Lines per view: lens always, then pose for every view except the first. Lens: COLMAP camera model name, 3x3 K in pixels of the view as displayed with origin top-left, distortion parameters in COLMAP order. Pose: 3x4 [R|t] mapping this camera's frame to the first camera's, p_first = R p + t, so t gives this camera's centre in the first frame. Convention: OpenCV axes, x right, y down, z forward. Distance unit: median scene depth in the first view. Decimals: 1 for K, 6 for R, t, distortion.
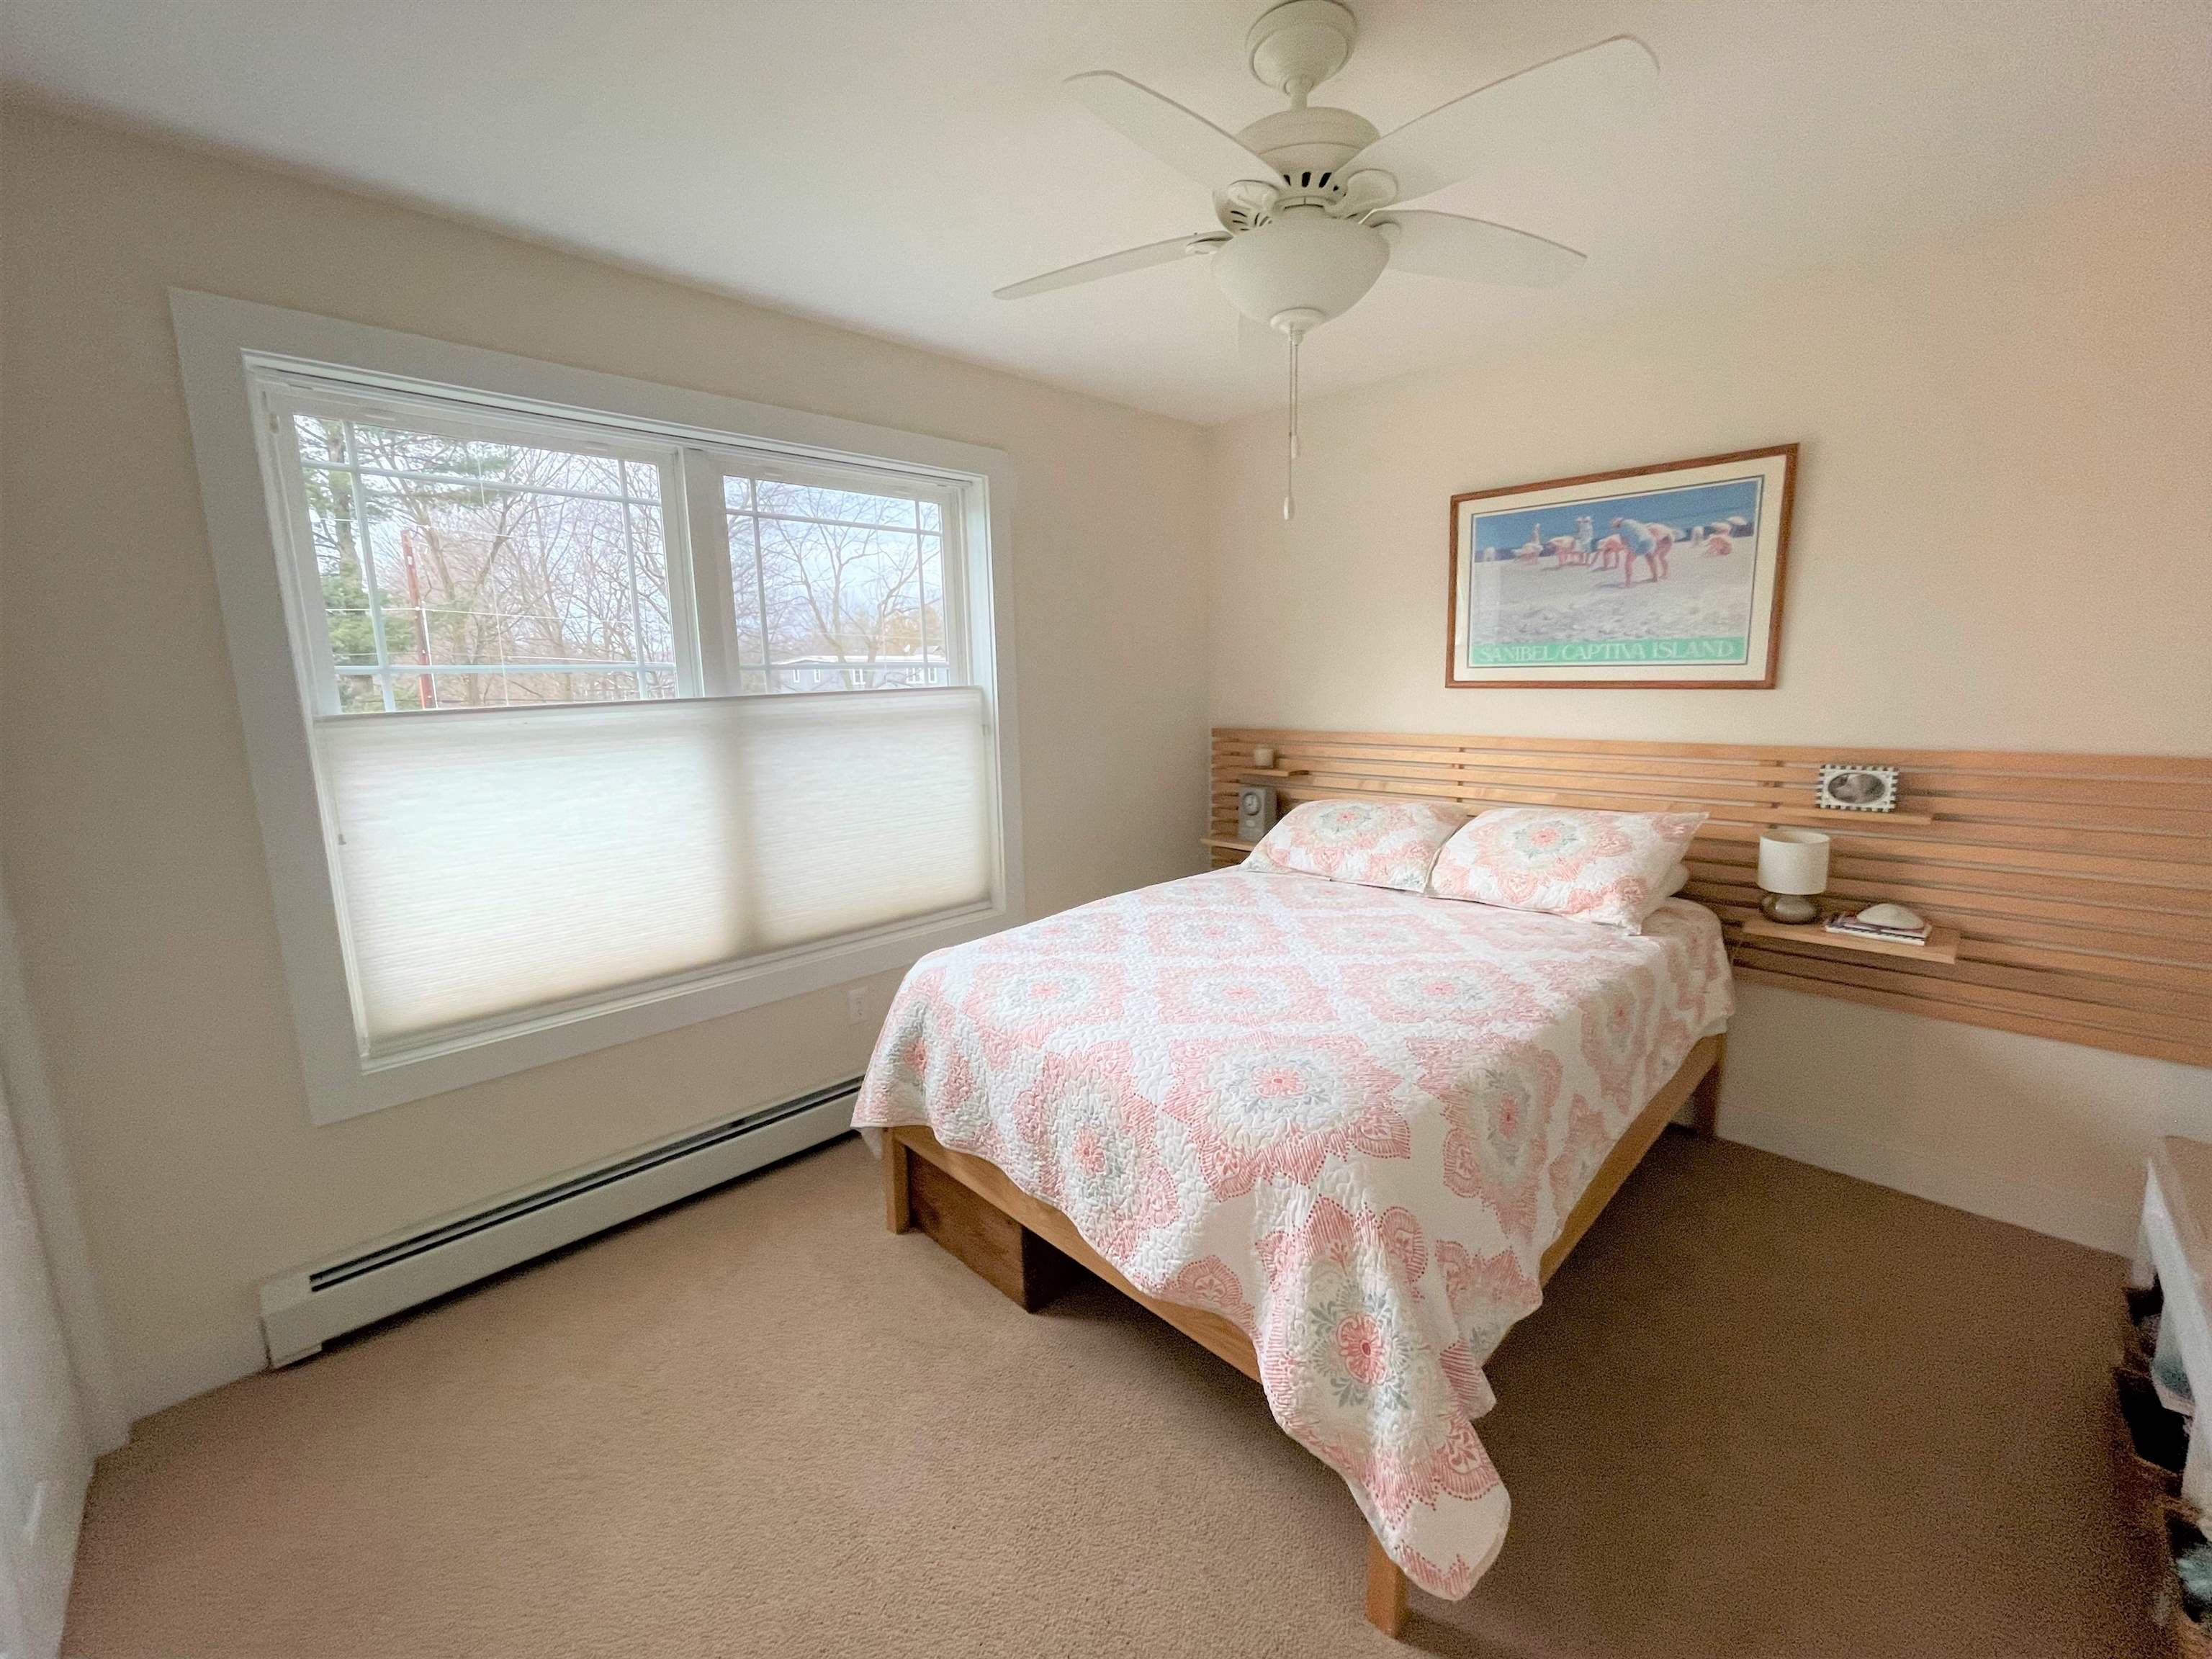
lens RADIAL K [[887.7, 0, 1106.0], [0, 887.7, 829.5], [0, 0, 1]] dist [-0.035882, 0.000074]
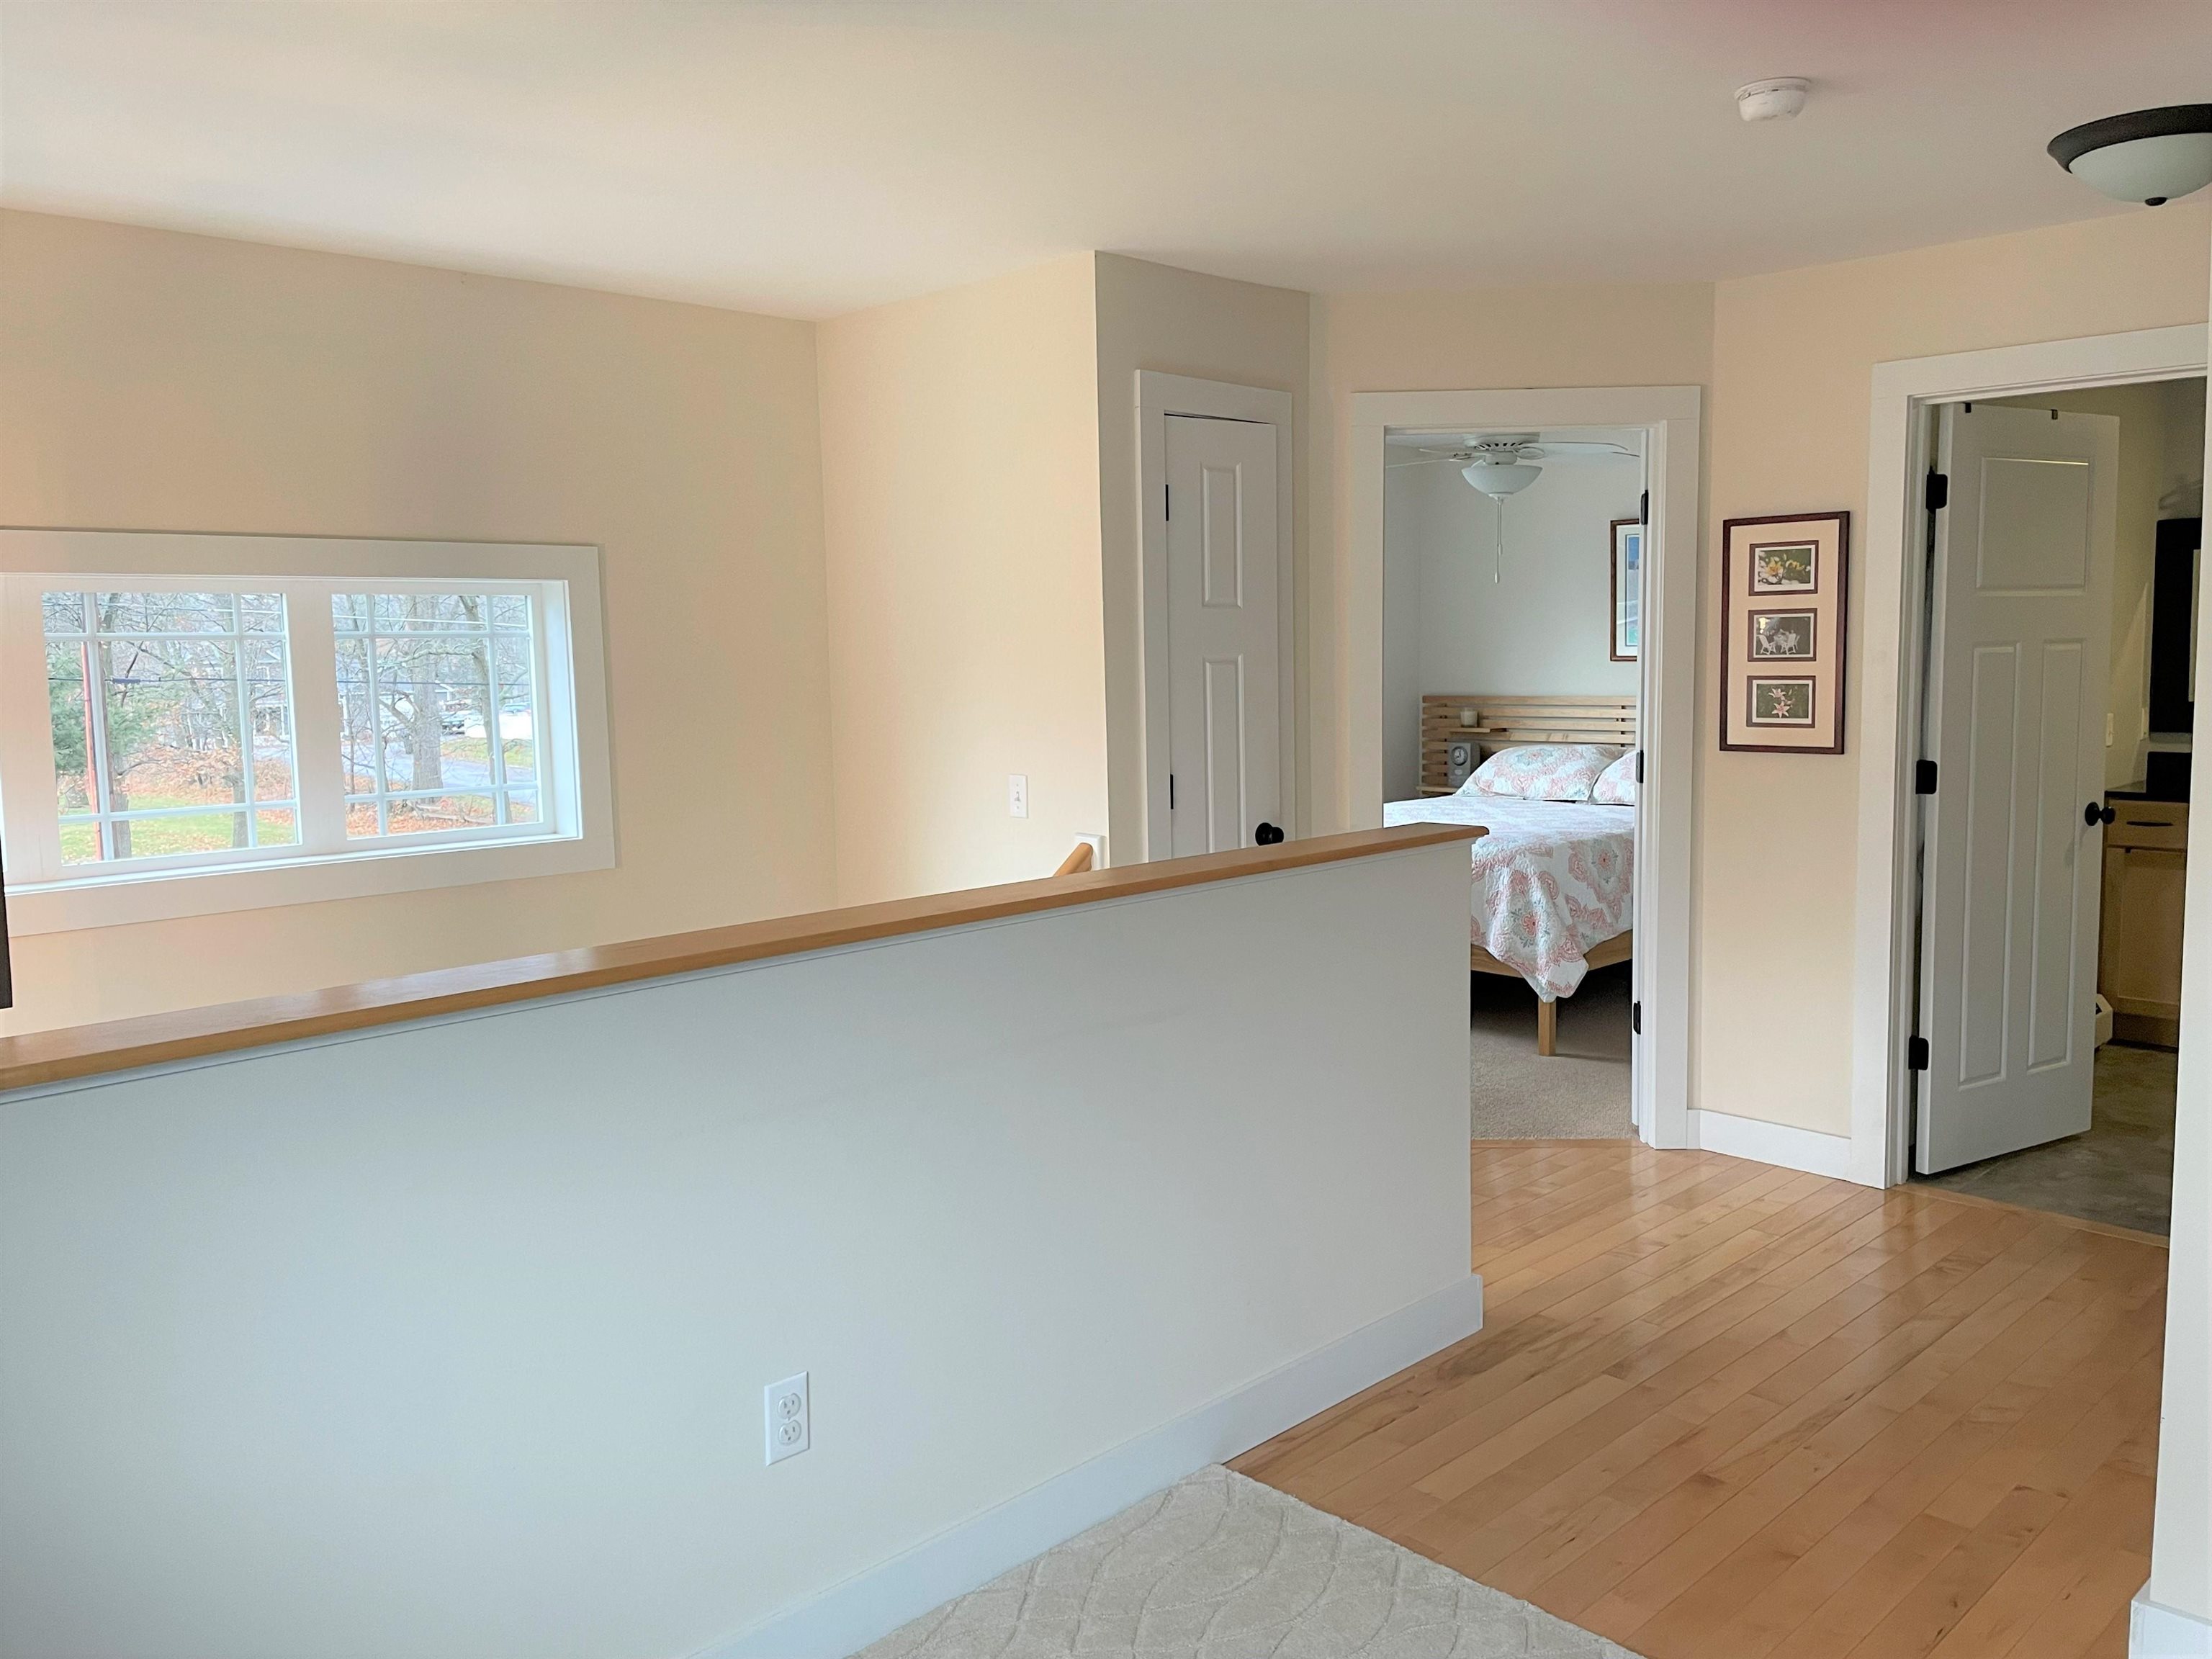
lens RADIAL K [[1687.7, 0, 1106.0], [0, 1687.7, 829.5], [0, 0, 1]] dist [-0.002347, -0.004314]
pose [[0.999955, 0.005063, -0.007967, -0.379091], [-0.005548, 0.998059, -0.062022, 0.274222], [0.007637, 0.062064, 0.998043, -1.641227]]
